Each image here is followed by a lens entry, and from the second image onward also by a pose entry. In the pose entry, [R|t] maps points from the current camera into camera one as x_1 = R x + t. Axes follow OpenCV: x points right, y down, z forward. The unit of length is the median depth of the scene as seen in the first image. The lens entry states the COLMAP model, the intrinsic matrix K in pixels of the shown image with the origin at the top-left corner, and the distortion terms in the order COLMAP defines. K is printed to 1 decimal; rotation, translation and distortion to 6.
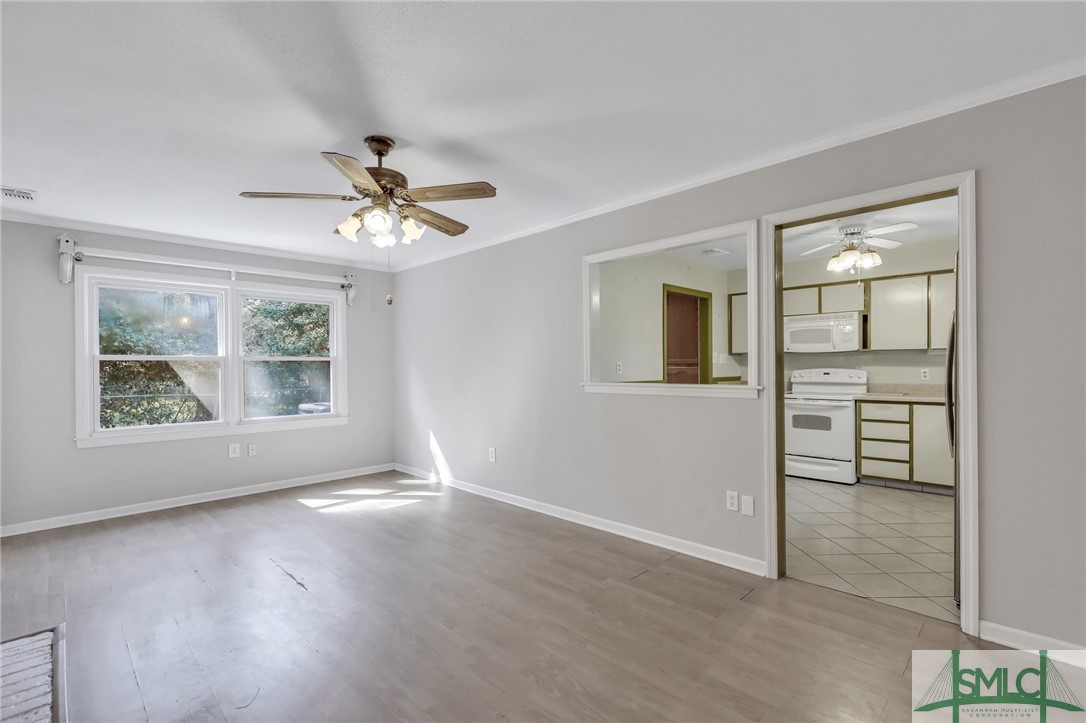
lens RADIAL K [[494.6, 0, 552.5], [0, 494.6, 369.1], [0, 0, 1]] dist [-0.003418, 0.001459]
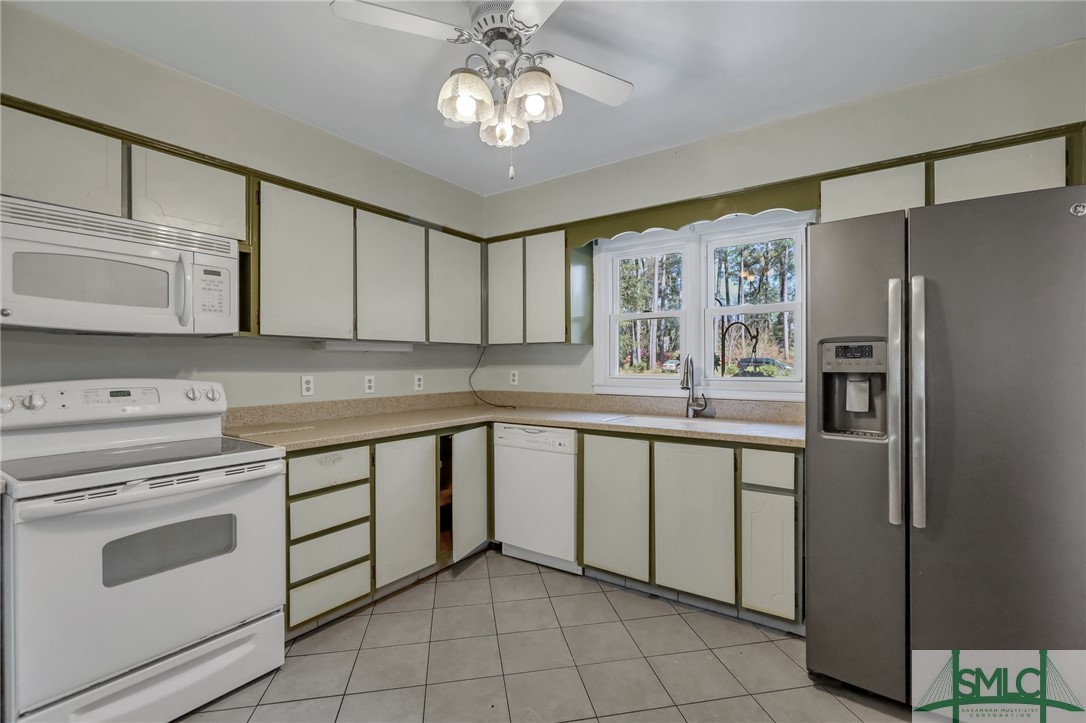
lens RADIAL K [[494.6, 0, 546.9], [0, 494.6, 364.2], [0, 0, 1]] dist [-0.003418, 0.001459]
pose [[-0.168918, 0.004759, 0.985619, 0.172379], [0.009877, 0.999946, -0.003135, -0.008967], [-0.985581, 0.009205, -0.168956, 0.857144]]
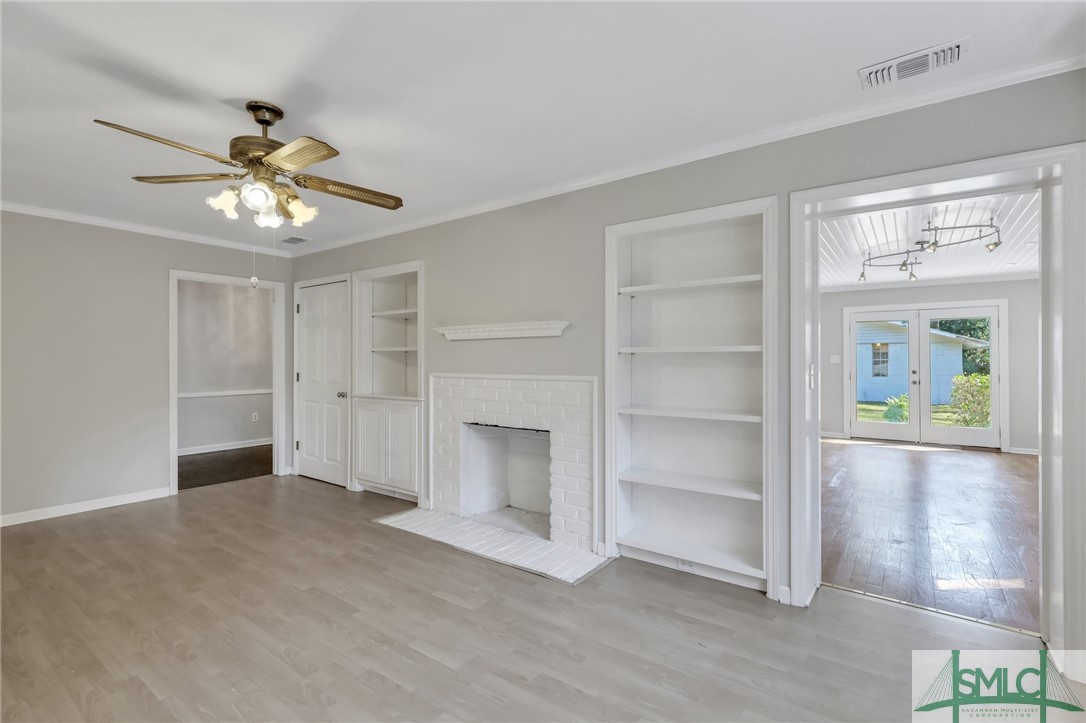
lens RADIAL K [[494.6, 0, 550.8], [0, 494.6, 356.1], [0, 0, 1]] dist [-0.003418, 0.001459]
pose [[-0.987845, 0.011443, -0.155019, -0.372933], [0.010876, 0.999931, 0.004501, -0.006715], [0.155059, 0.002760, -0.987901, 1.023184]]
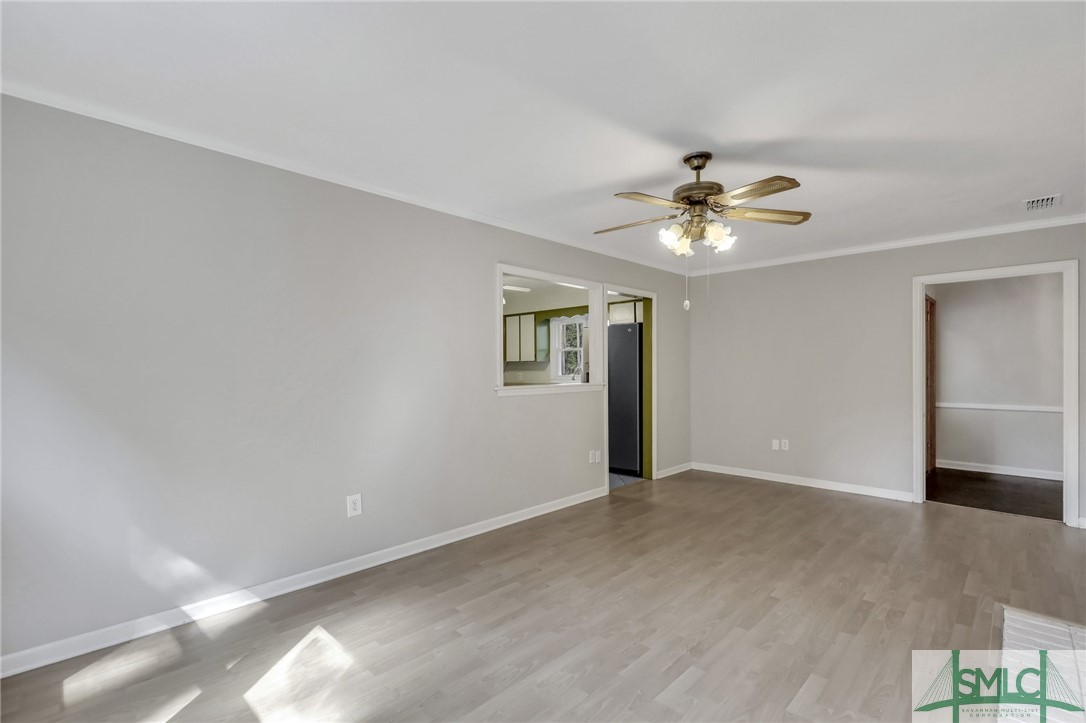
lens RADIAL K [[494.6, 0, 550.1], [0, 494.6, 364.9], [0, 0, 1]] dist [-0.003418, 0.001459]
pose [[-0.012547, 0.019527, 0.999731, -0.732117], [0.011556, 0.999745, -0.019383, 0.002633], [-0.999855, 0.011310, -0.012770, 0.696194]]
